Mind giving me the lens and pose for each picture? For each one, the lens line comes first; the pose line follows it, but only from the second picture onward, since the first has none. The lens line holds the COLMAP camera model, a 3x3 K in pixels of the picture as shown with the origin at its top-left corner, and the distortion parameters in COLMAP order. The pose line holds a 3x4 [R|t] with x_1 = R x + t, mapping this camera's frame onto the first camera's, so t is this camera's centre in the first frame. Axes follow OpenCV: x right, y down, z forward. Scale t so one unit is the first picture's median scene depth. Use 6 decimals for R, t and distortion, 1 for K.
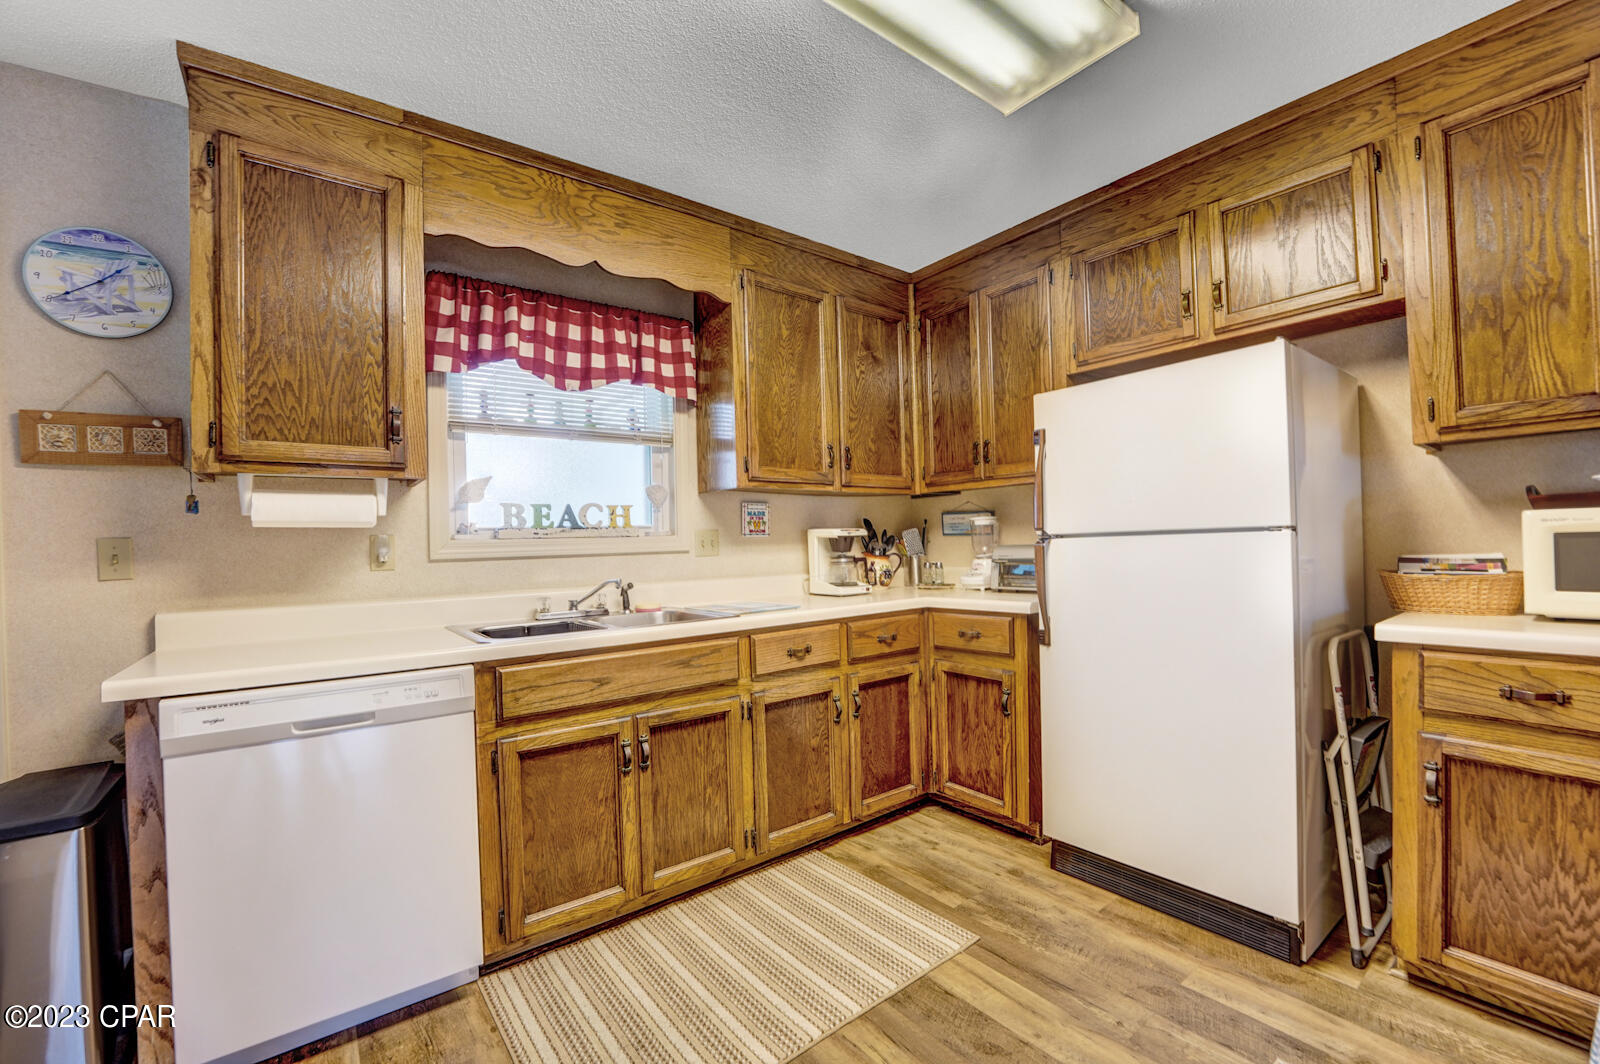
lens RADIAL K [[670.1, 0, 800.2], [0, 670.1, 534.9], [0, 0, 1]] dist [-0.015747, 0.000016]
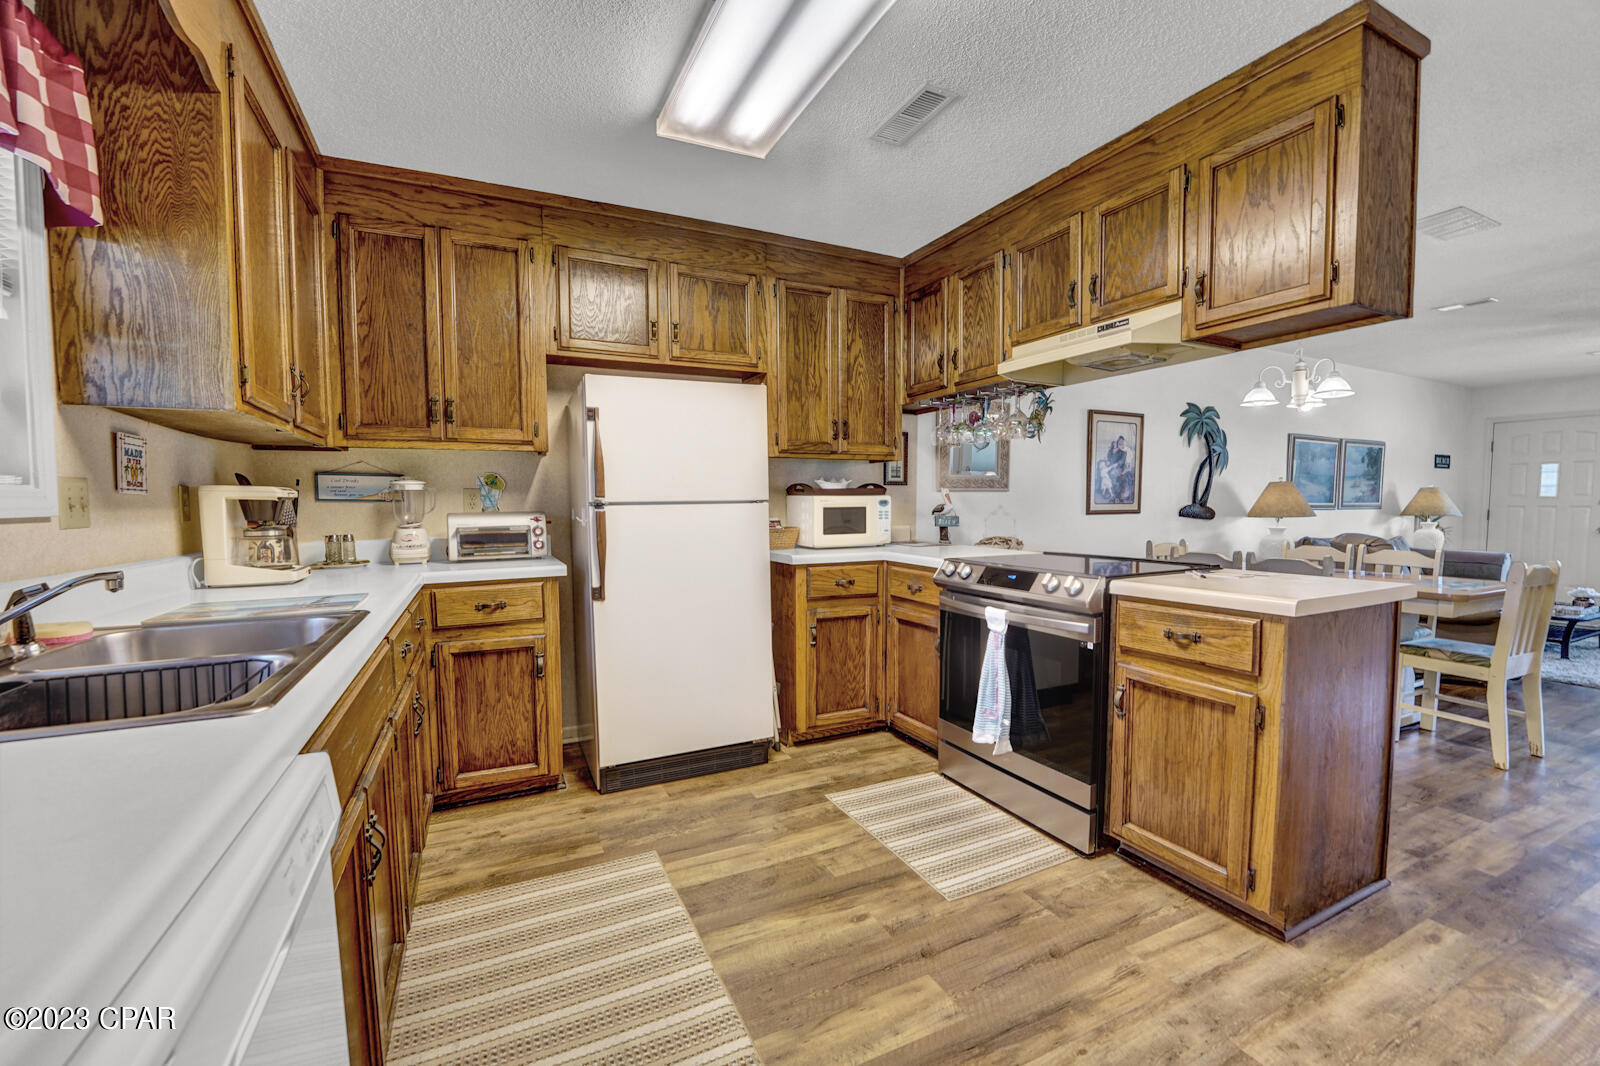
lens RADIAL K [[661.2, 0, 801.6], [0, 661.2, 538.0], [0, 0, 1]] dist [-0.018594, -0.000015]
pose [[0.200884, -0.025738, 0.979277, -0.651020], [-0.009796, 0.999552, 0.028281, 0.024594], [-0.979566, -0.015274, 0.200542, 0.444223]]
